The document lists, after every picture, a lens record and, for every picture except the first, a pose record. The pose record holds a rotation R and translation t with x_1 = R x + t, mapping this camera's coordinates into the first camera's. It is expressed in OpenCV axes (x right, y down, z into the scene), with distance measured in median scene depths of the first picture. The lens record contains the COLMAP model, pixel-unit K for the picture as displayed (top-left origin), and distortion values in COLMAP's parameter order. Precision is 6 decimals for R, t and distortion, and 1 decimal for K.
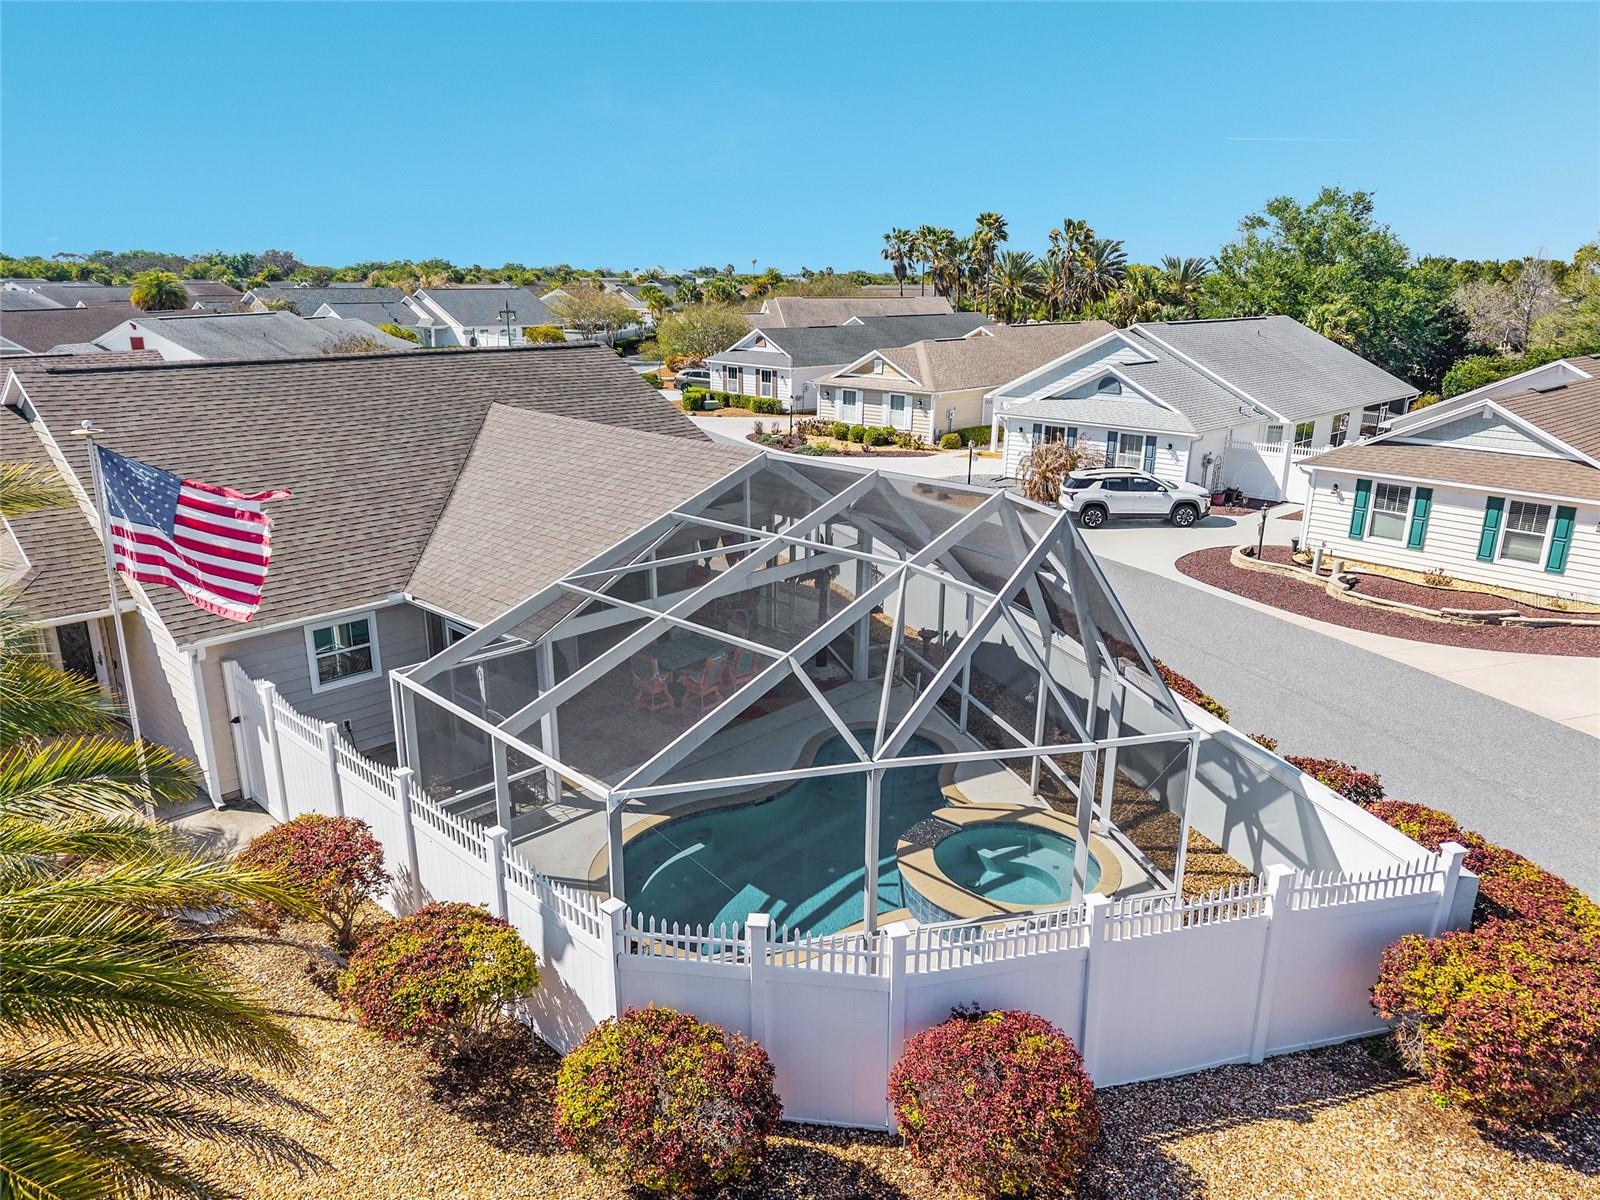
lens RADIAL K [[1072.6, 0, 794.0], [0, 1072.6, 604.4], [0, 0, 1]] dist [0.012572, -0.003786]
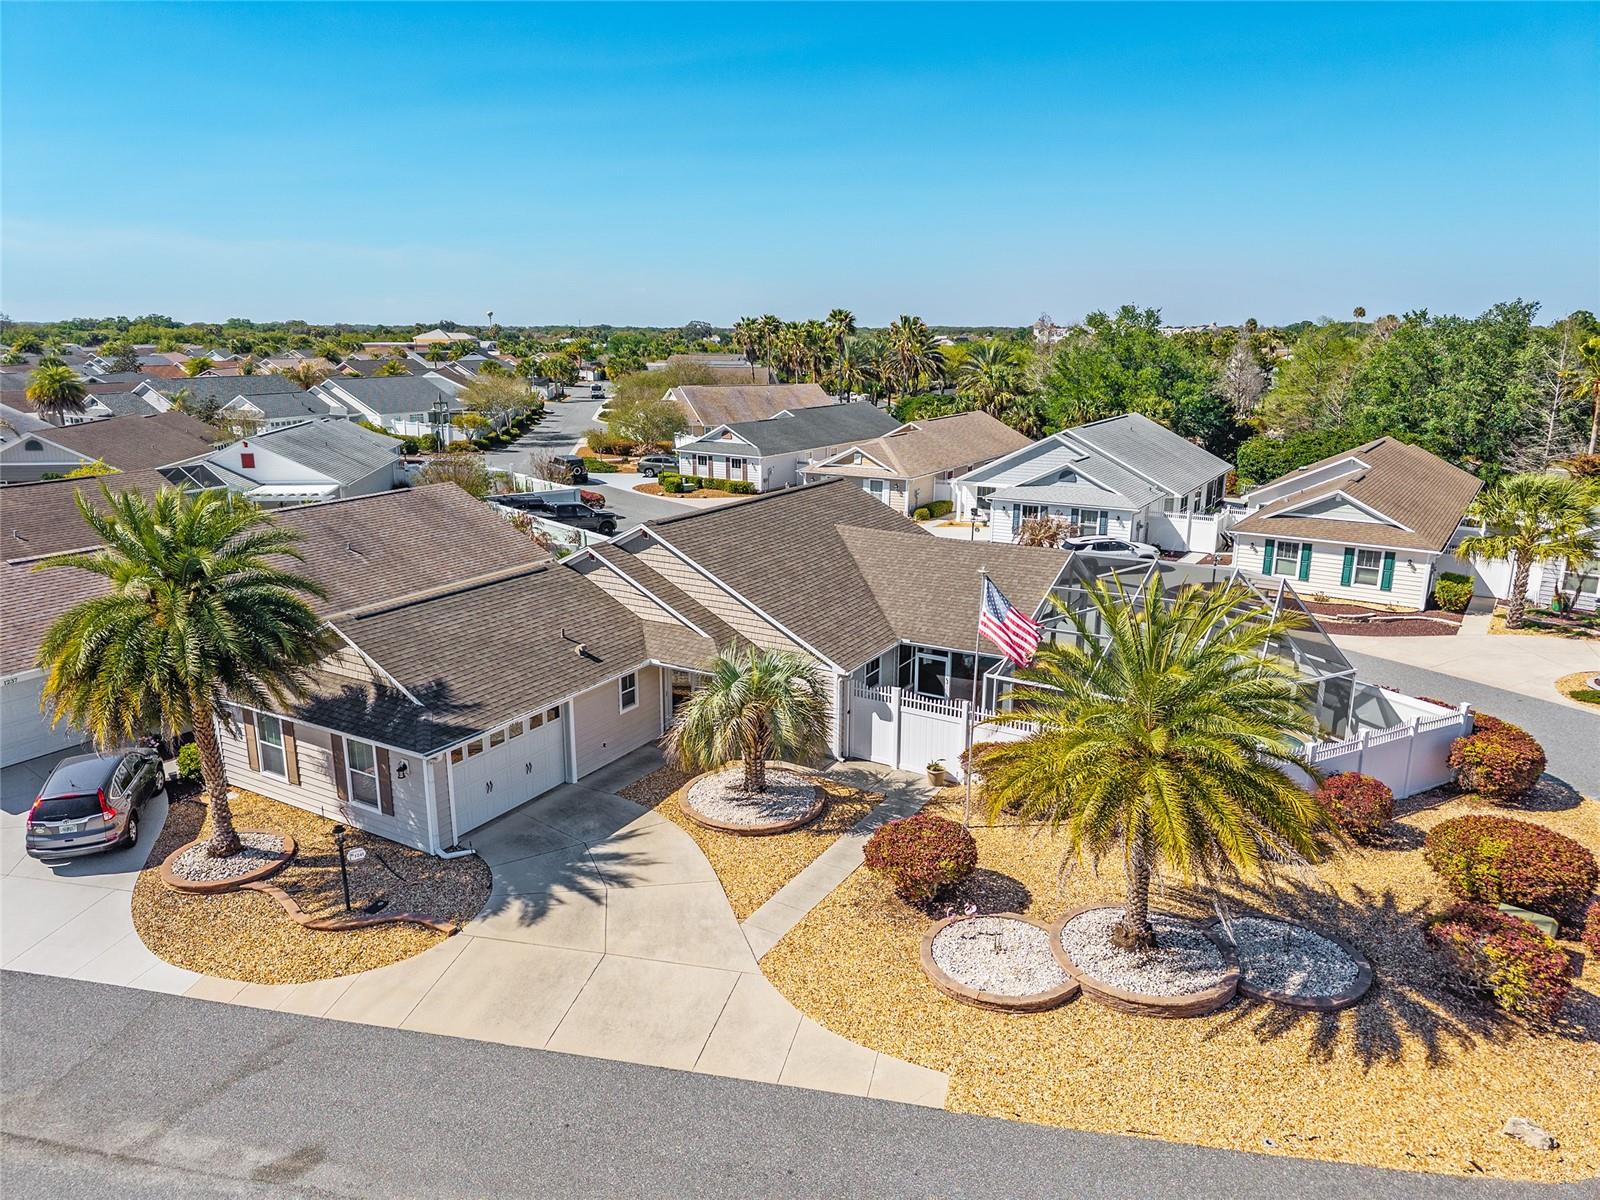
lens RADIAL K [[1071.5, 0, 791.0], [0, 1071.5, 606.7], [0, 0, 1]] dist [0.025414, -0.020385]
pose [[0.972449, -0.060203, 0.225206, -0.445673], [0.069617, 0.996991, -0.034092, -0.008198], [-0.222476, 0.048831, 0.973715, -0.338682]]
